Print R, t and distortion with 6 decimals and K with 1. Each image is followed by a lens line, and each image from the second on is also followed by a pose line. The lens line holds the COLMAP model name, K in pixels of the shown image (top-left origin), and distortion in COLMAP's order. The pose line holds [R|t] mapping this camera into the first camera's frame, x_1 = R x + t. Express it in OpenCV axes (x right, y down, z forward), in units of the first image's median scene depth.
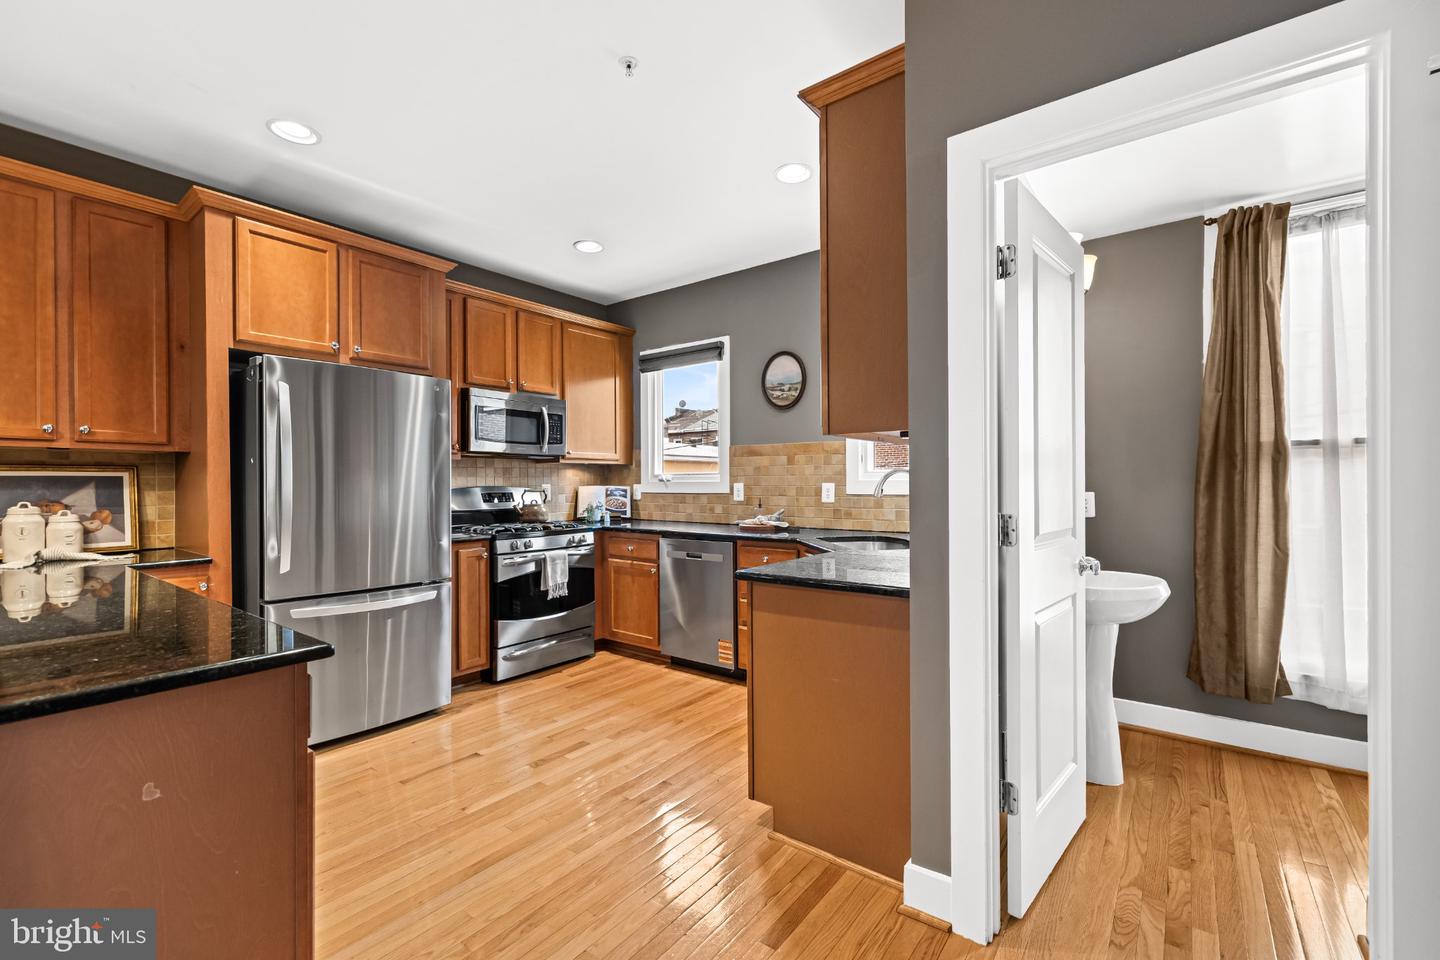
lens RADIAL K [[606.4, 0, 720.0], [0, 606.4, 486.6], [0, 0, 1]] dist [0.000809, 0.000017]
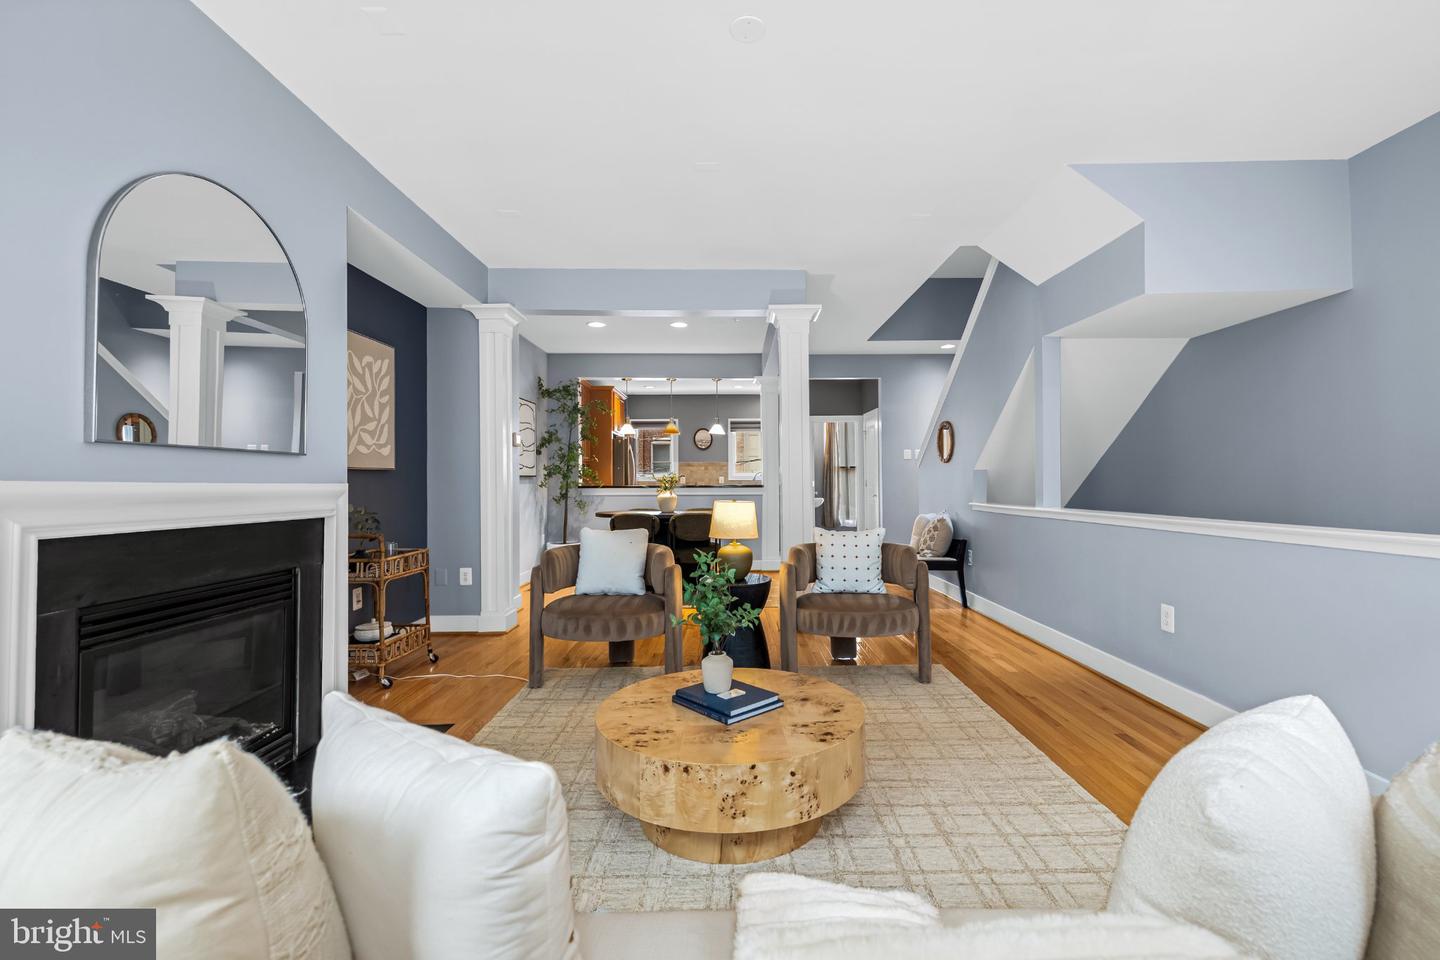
lens RADIAL K [[619.9, 0, 728.2], [0, 619.9, 468.9], [0, 0, 1]] dist [0.001280, 0.000192]
pose [[0.792278, 0.013815, 0.610004, -1.744875], [0.003107, 0.999639, -0.026676, 0.039279], [-0.610153, 0.023030, 0.791949, -1.476312]]
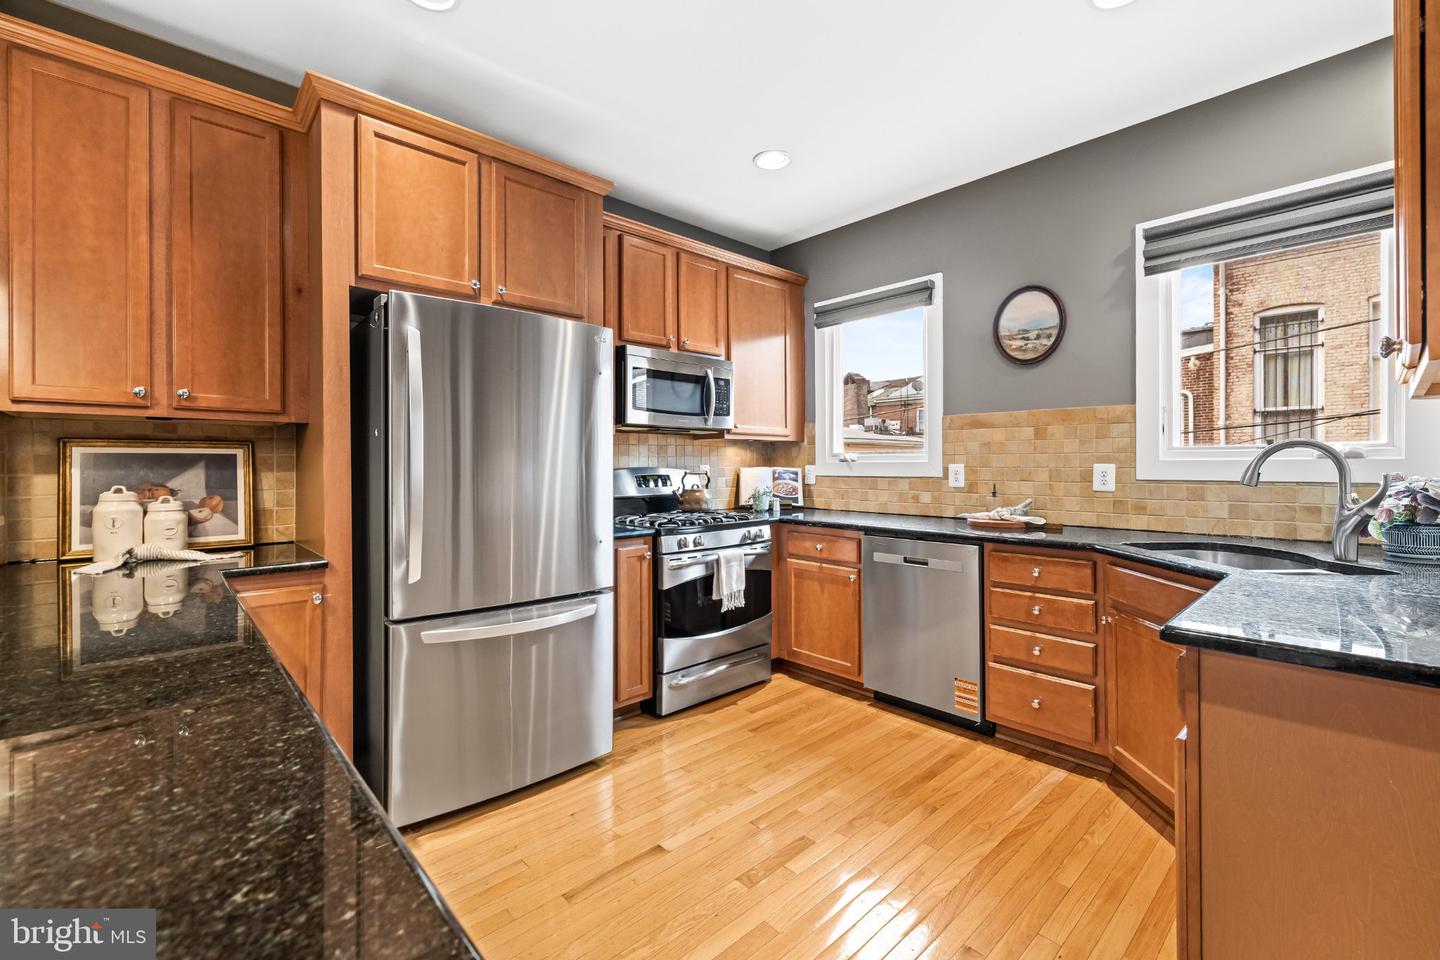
lens RADIAL K [[608.5, 0, 724.5], [0, 608.5, 468.0], [0, 0, 1]] dist [0.000237, 0.000041]
pose [[0.986385, 0.002465, -0.164434, -0.161110], [-0.002542, 0.999997, -0.000252, 0.000349], [0.164433, 0.000667, 0.986388, 0.238966]]
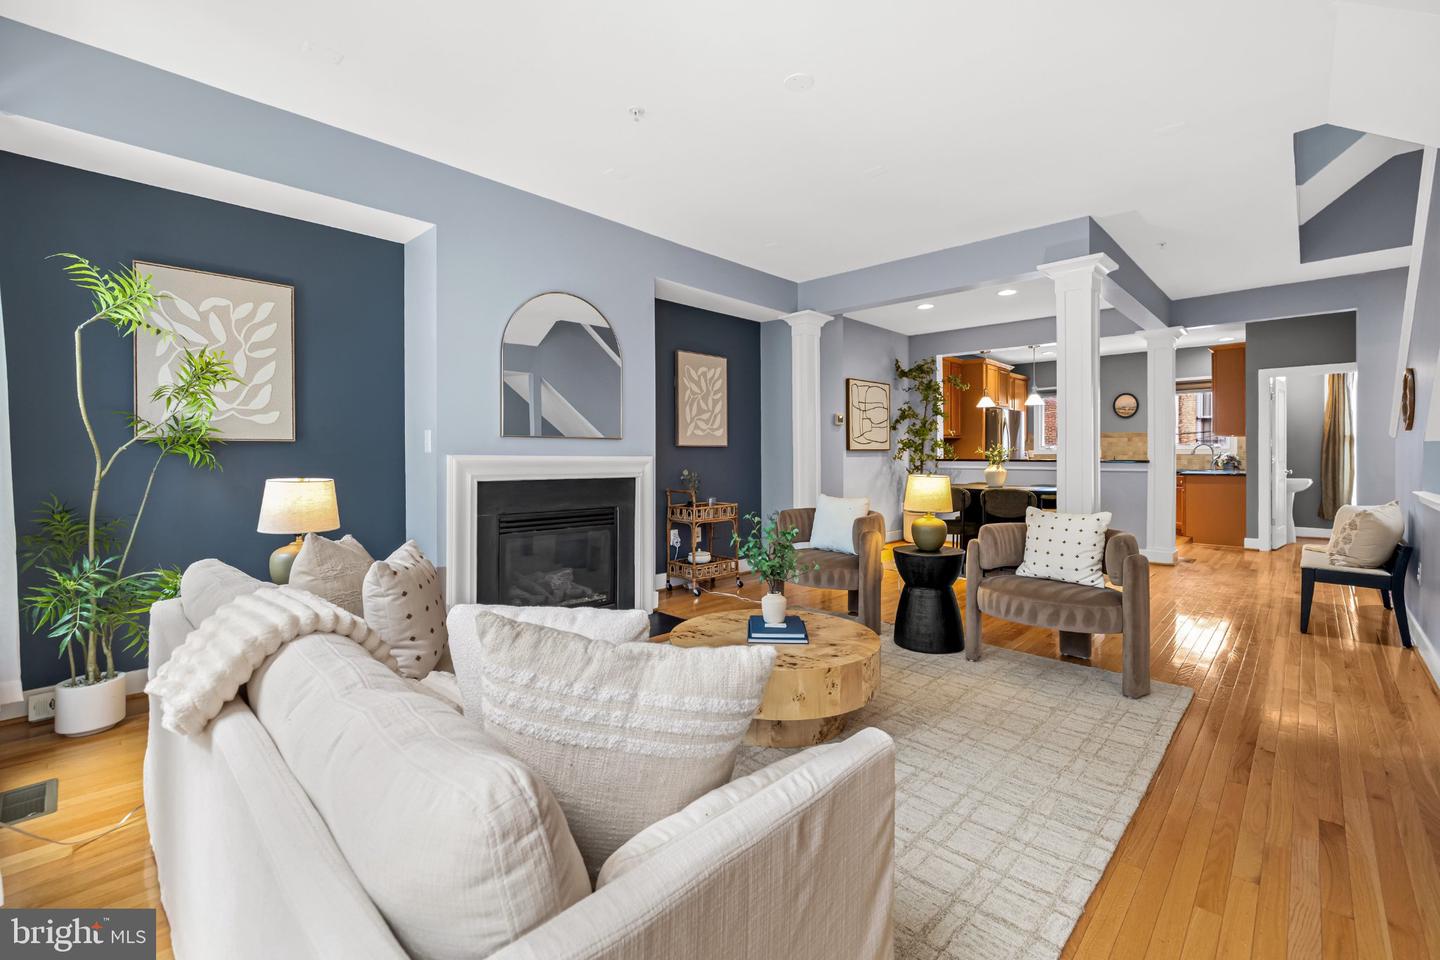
lens RADIAL K [[602.2, 0, 718.3], [0, 602.2, 454.3], [0, 0, 1]] dist [0.000233, 0.000081]
pose [[0.992628, 0.006171, -0.121046, -1.361389], [-0.006484, 0.999977, -0.002190, 0.032700], [0.121030, 0.002958, 0.992644, -1.738227]]
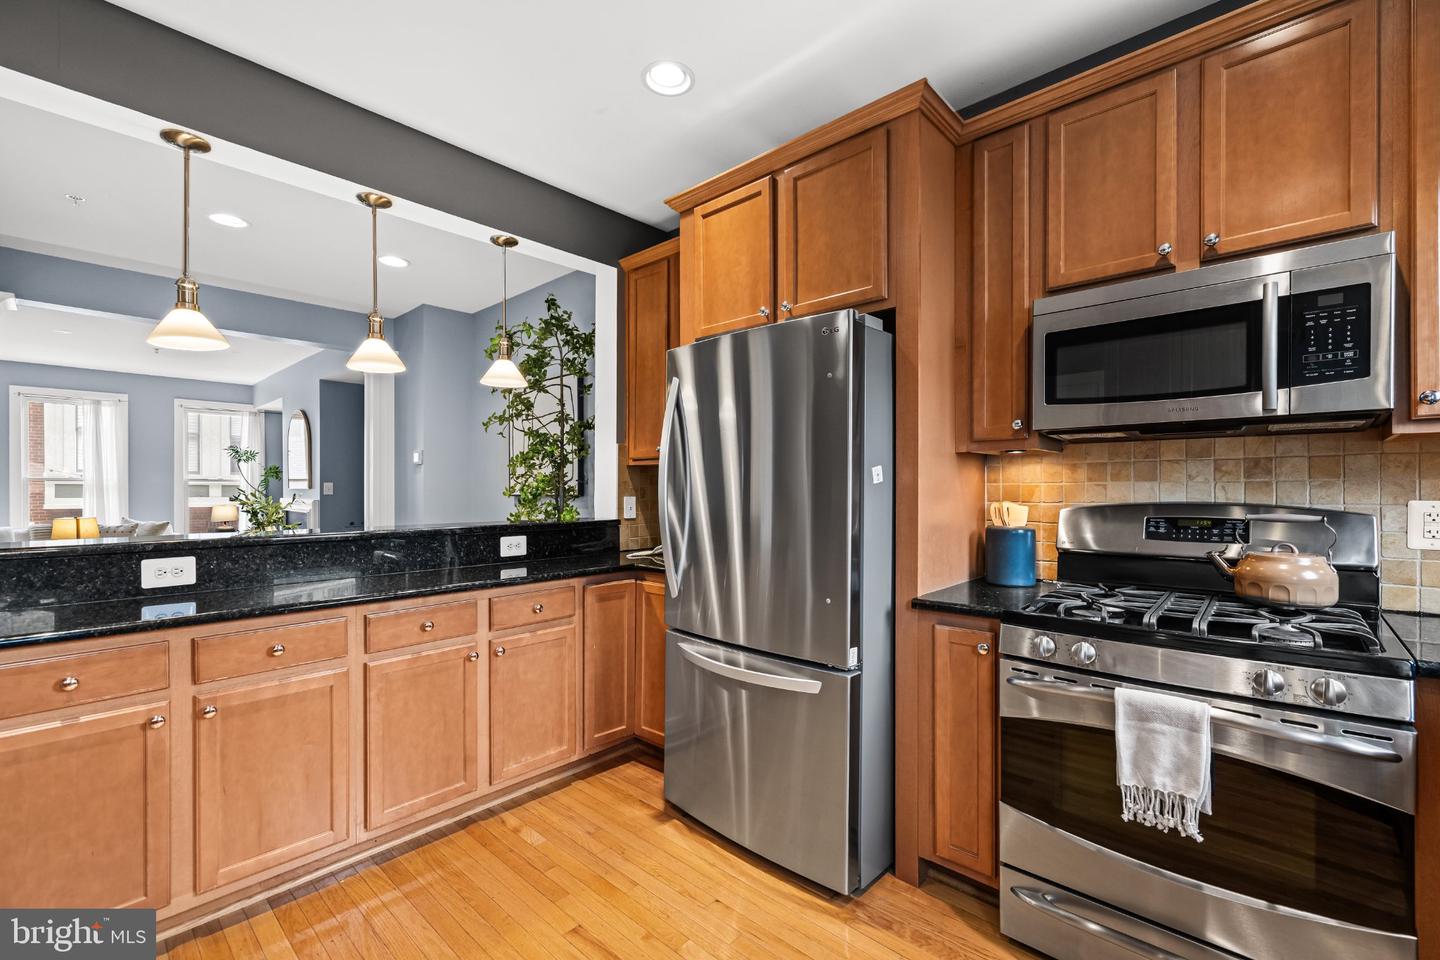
lens RADIAL K [[617.4, 0, 721.7], [0, 617.4, 488.7], [0, 0, 1]] dist [0.000001, -0.000026]
pose [[-0.084676, 0.007462, -0.996381, 0.111752], [-0.003177, 0.999965, 0.007759, -0.015374], [0.996403, 0.003823, -0.084649, 0.840162]]
